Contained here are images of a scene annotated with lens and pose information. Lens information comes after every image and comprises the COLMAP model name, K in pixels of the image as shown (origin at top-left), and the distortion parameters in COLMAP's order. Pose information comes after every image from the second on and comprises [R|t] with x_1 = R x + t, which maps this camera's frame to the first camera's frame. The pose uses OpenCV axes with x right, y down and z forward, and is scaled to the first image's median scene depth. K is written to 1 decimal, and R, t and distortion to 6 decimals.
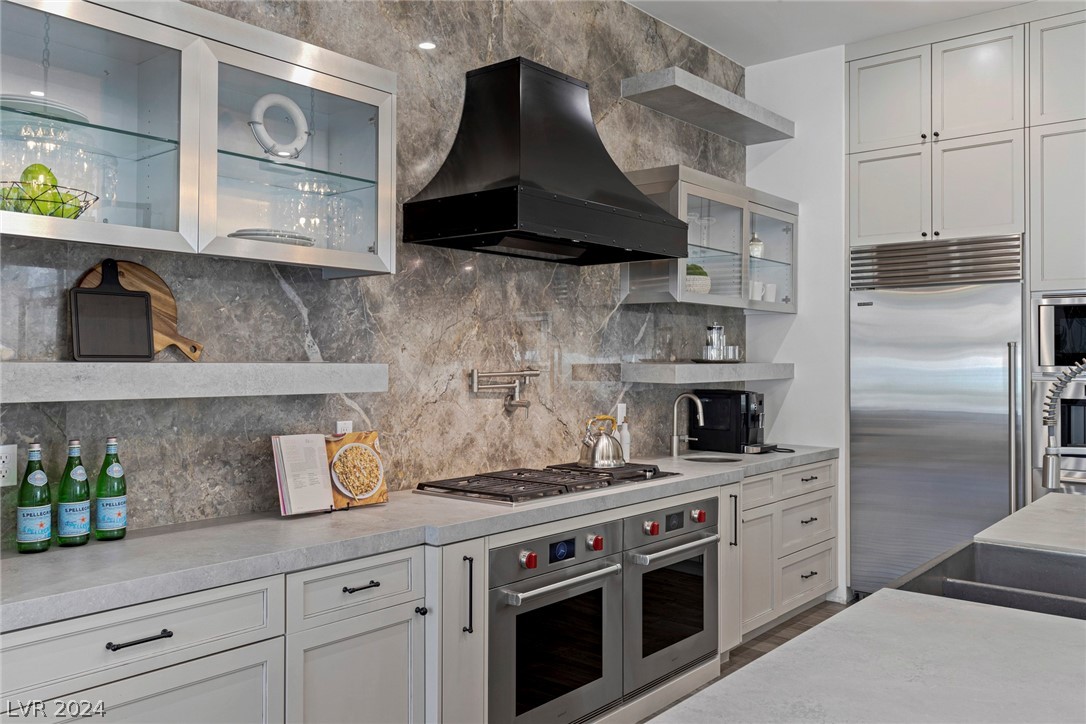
lens RADIAL K [[867.5, 0, 542.9], [0, 867.5, 346.9], [0, 0, 1]] dist [0.009161, -0.003347]
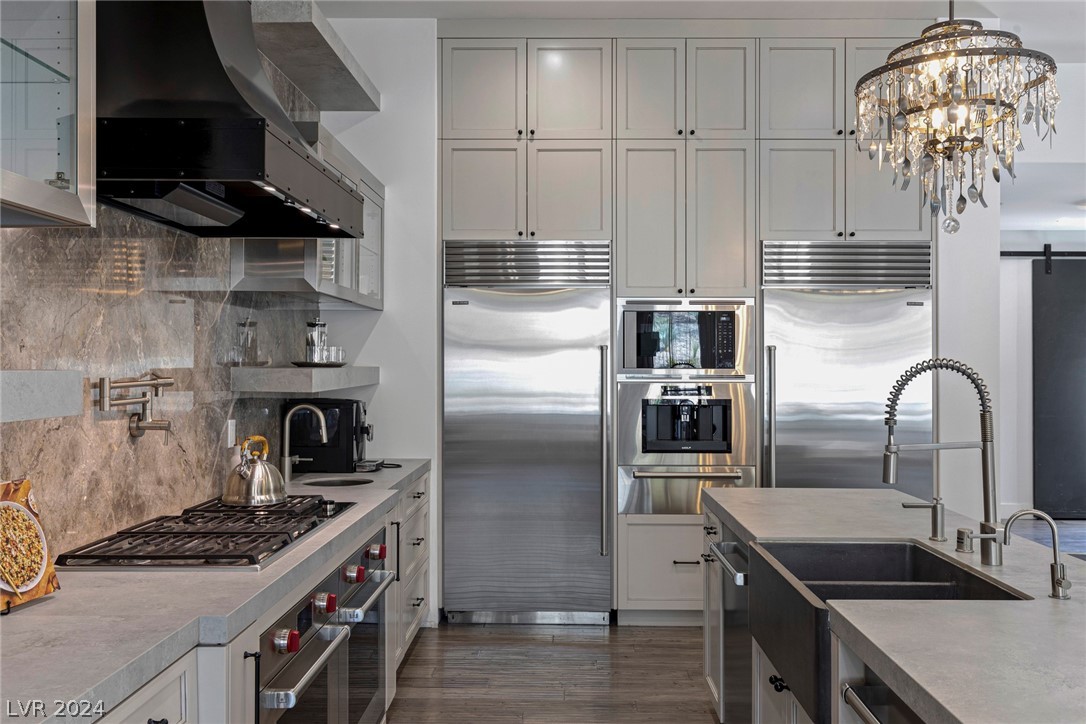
lens RADIAL K [[954.1, 0, 543.0], [0, 954.1, 362.0], [0, 0, 1]] dist [0.000264, 0.008951]
pose [[0.778282, 0.000237, 0.627915, -0.265340], [-0.009726, 0.999885, 0.011678, 0.001481], [-0.627840, -0.015196, 0.778194, 0.191720]]
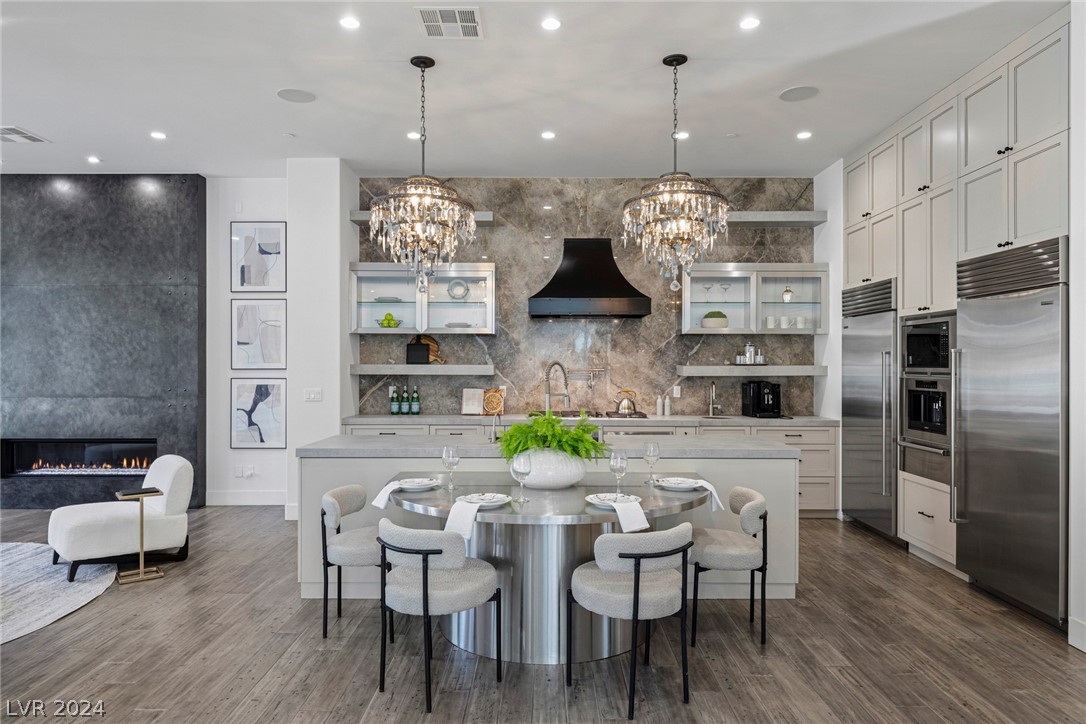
lens RADIAL K [[678.8, 0, 543.0], [0, 678.8, 362.0], [0, 0, 1]] dist [0.000236, 0.000054]
pose [[0.644225, -0.003835, -0.764827, 1.237653], [0.011630, 0.999921, 0.004782, 0.000387], [0.764748, -0.011976, 0.644218, -0.242314]]
